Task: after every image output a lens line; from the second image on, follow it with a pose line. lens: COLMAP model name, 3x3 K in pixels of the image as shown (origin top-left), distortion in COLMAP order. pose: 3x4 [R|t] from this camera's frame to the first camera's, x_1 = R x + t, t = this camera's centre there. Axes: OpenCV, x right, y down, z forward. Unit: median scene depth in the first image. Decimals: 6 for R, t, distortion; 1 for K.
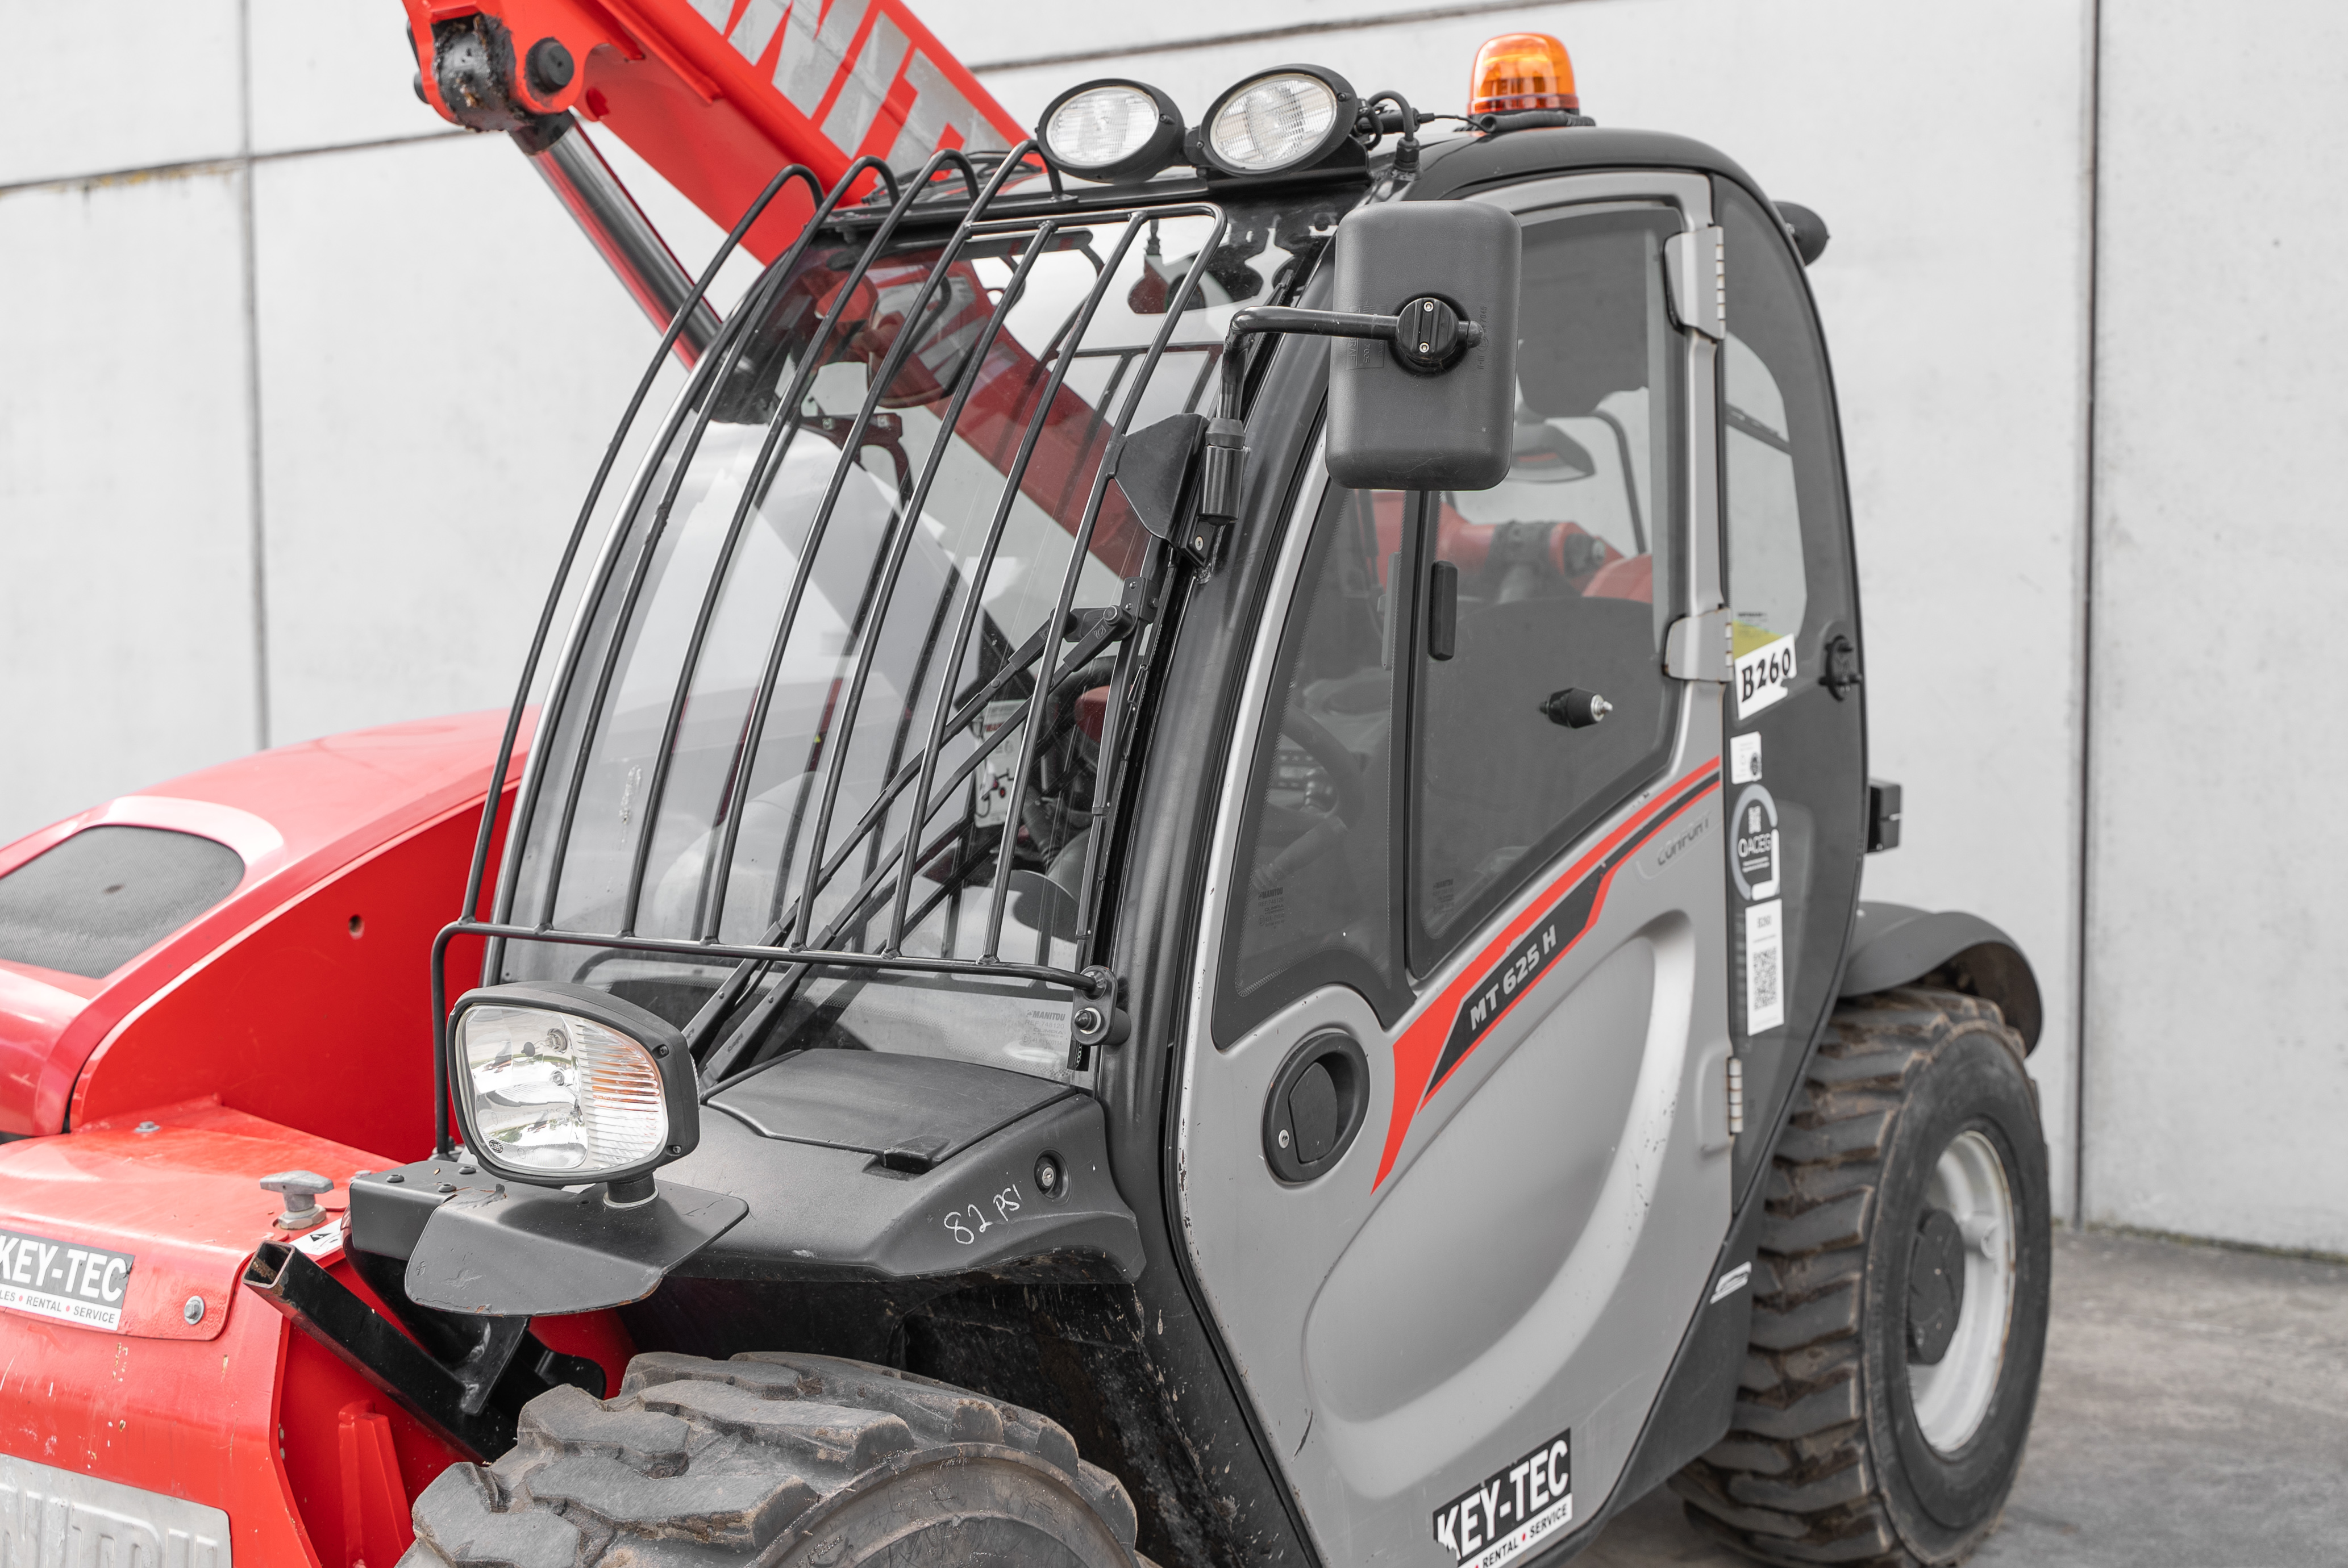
lens RADIAL K [[2986.1, 0, 1154.8], [0, 2986.1, 766.6], [0, 0, 1]] dist [-0.003882, 0.000000]
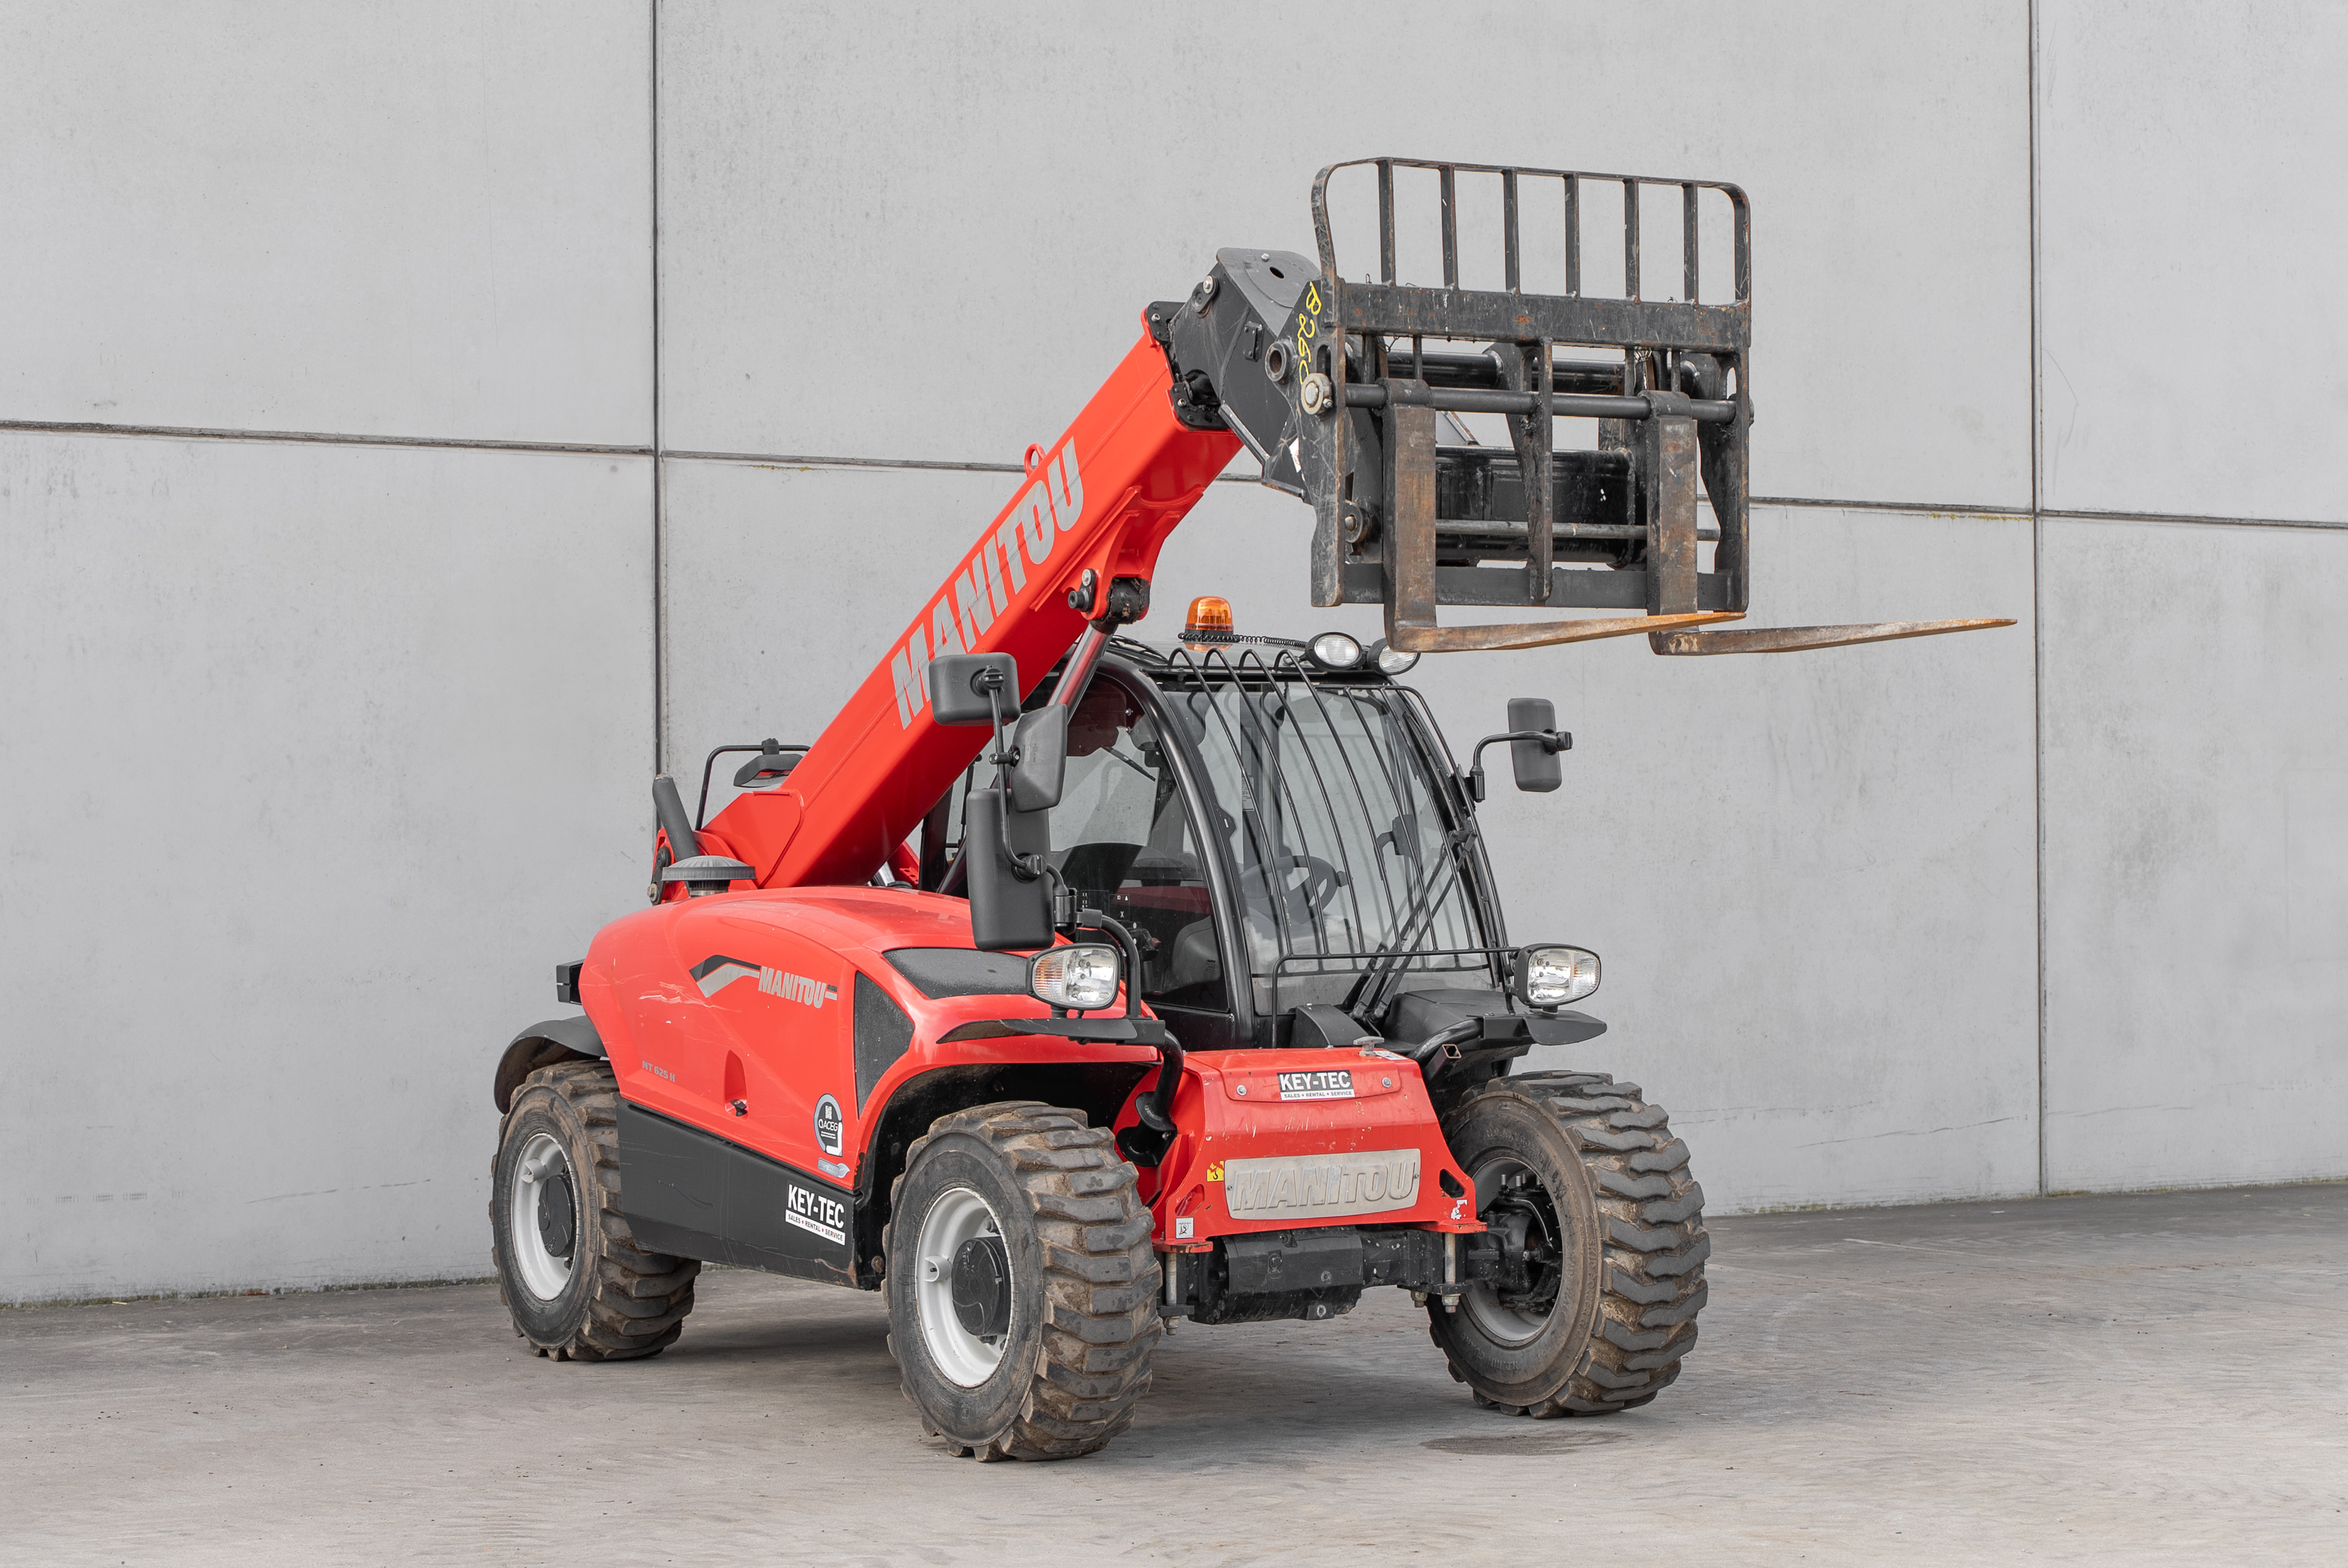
lens RADIAL K [[4662.7, 0, 1088.8], [0, 4662.7, 807.2], [0, 0, 1]] dist [-0.000134, 0.000000]
pose [[0.422200, 0.015416, 0.906372, -4.073377], [0.073346, 0.995996, -0.051106, 0.122311], [-0.903531, 0.088056, 0.419379, -0.534666]]
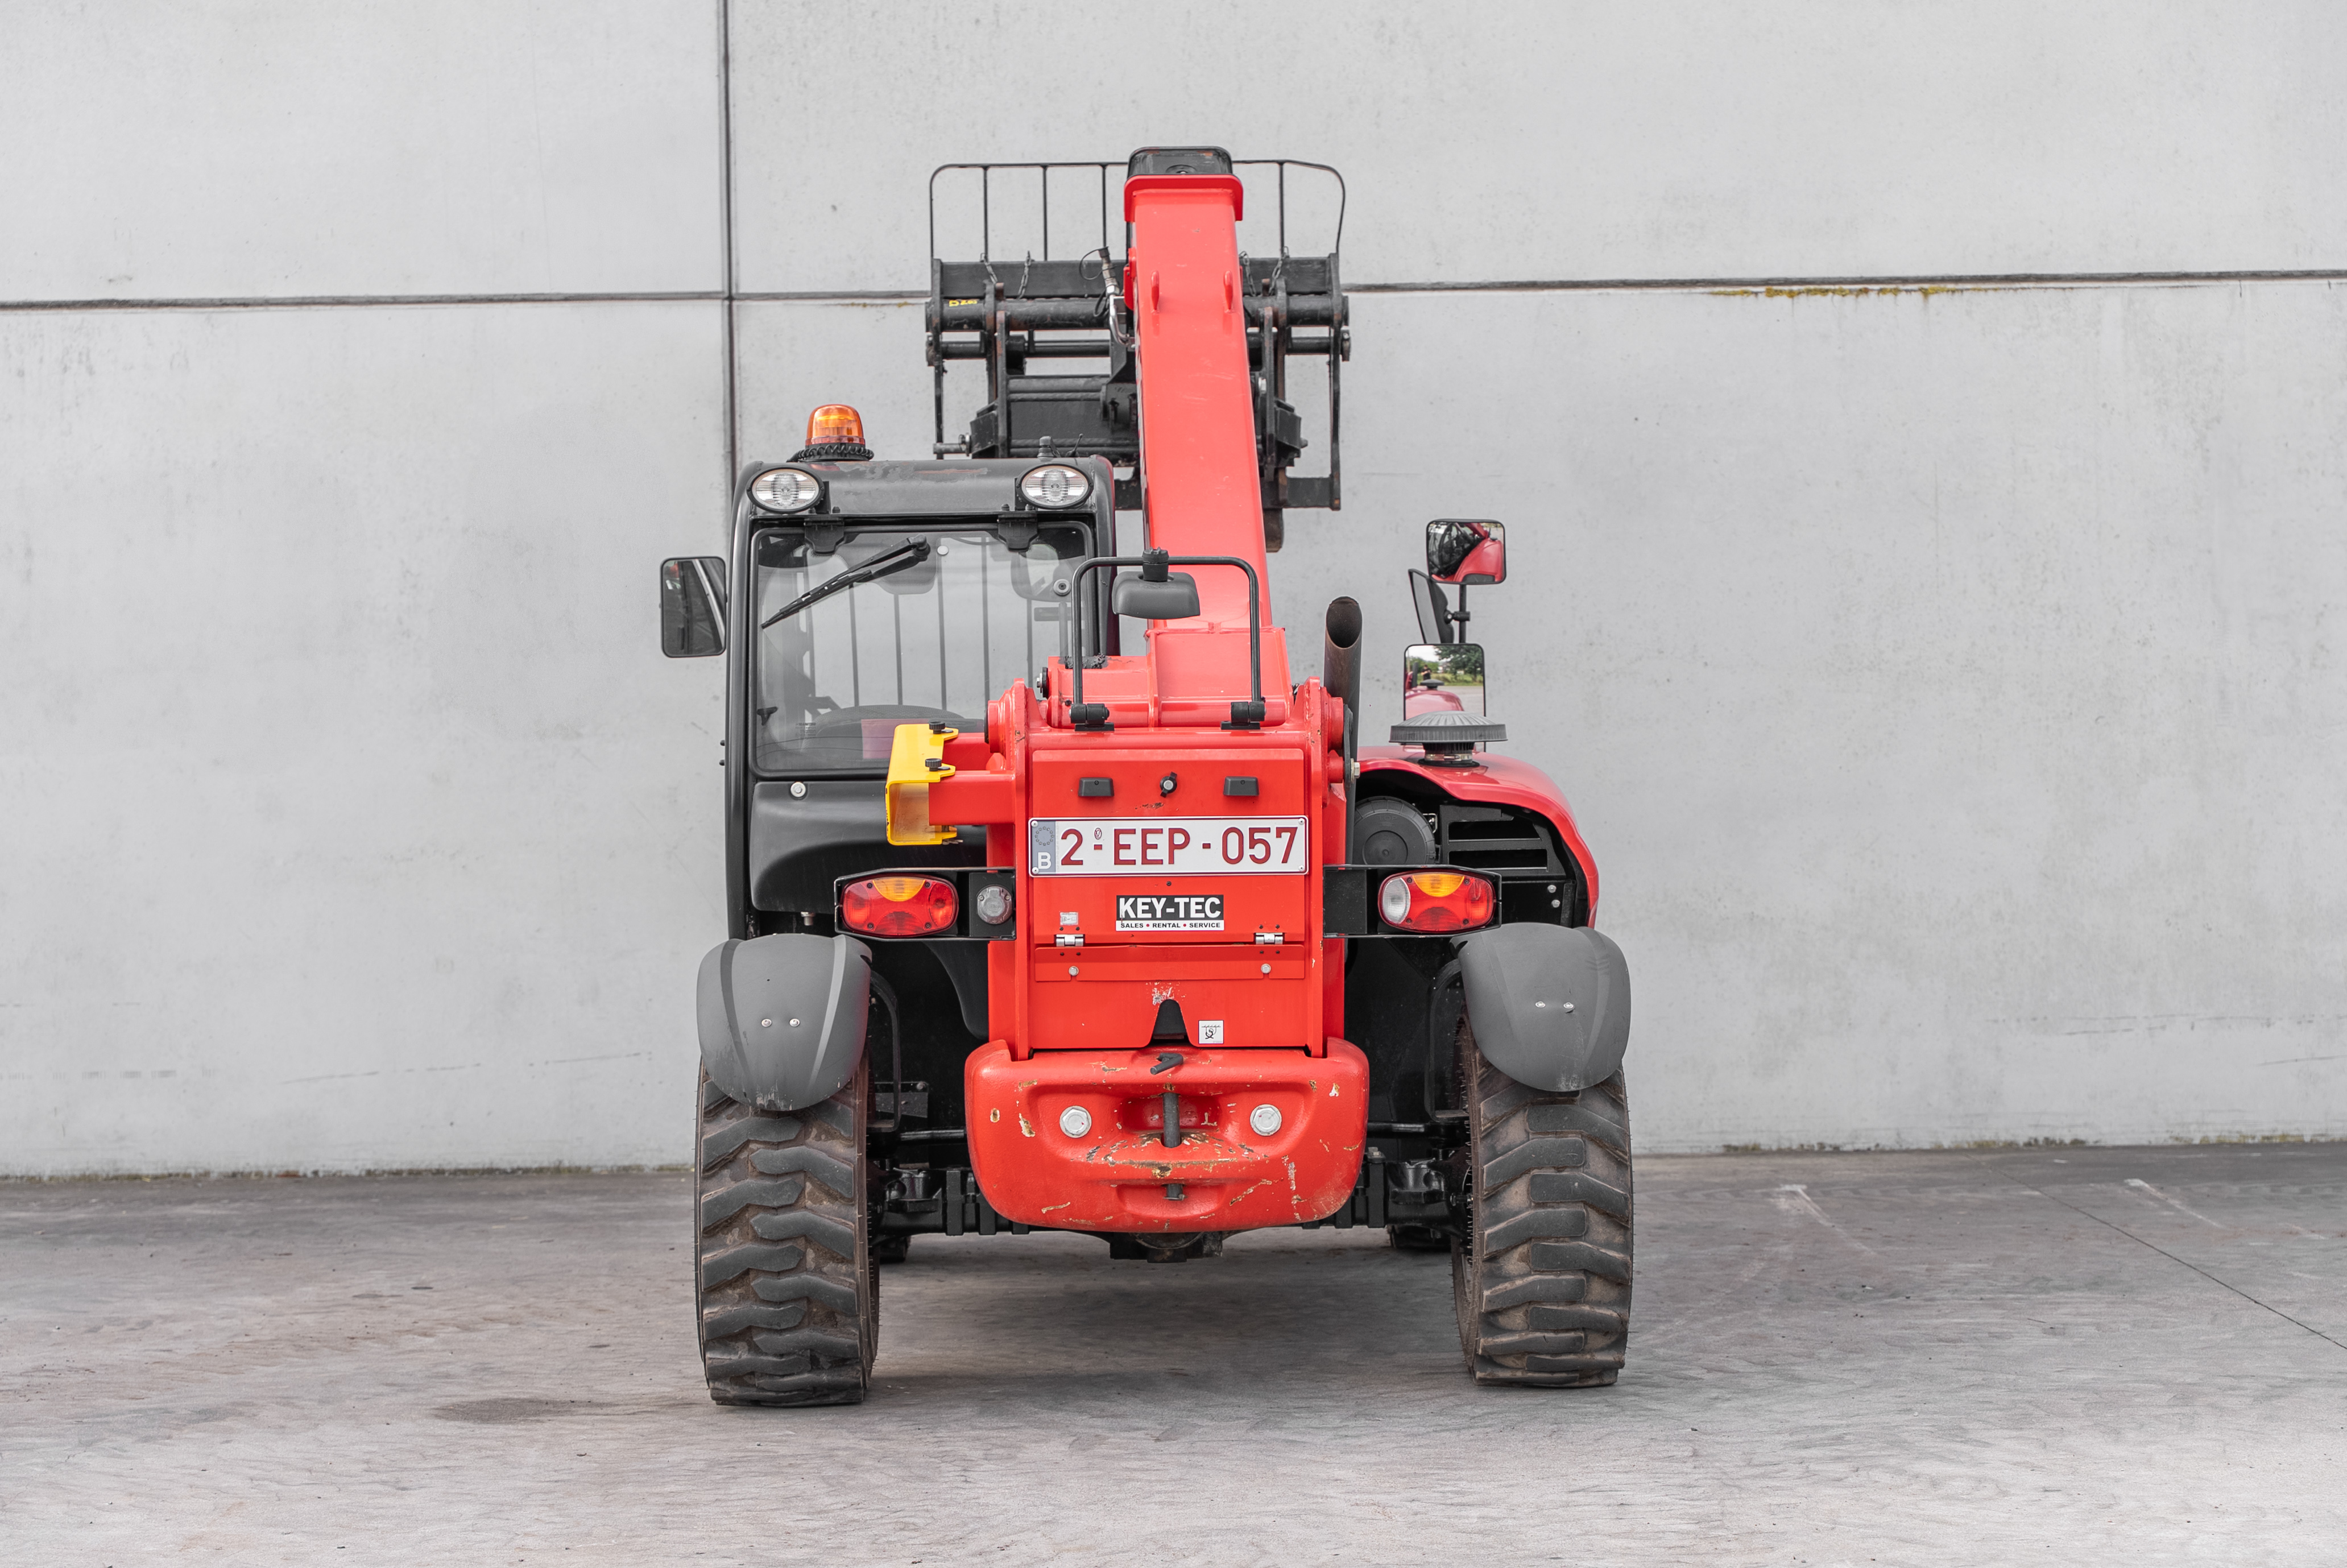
lens RADIAL K [[4604.9, 0, 1115.0], [0, 4604.9, 836.8], [0, 0, 1]] dist [0.006226, 0.000000]
pose [[0.809042, -0.017629, 0.587487, -1.965868], [0.055382, 0.997389, -0.046340, 0.243094], [-0.585136, 0.070027, 0.807906, -2.127354]]
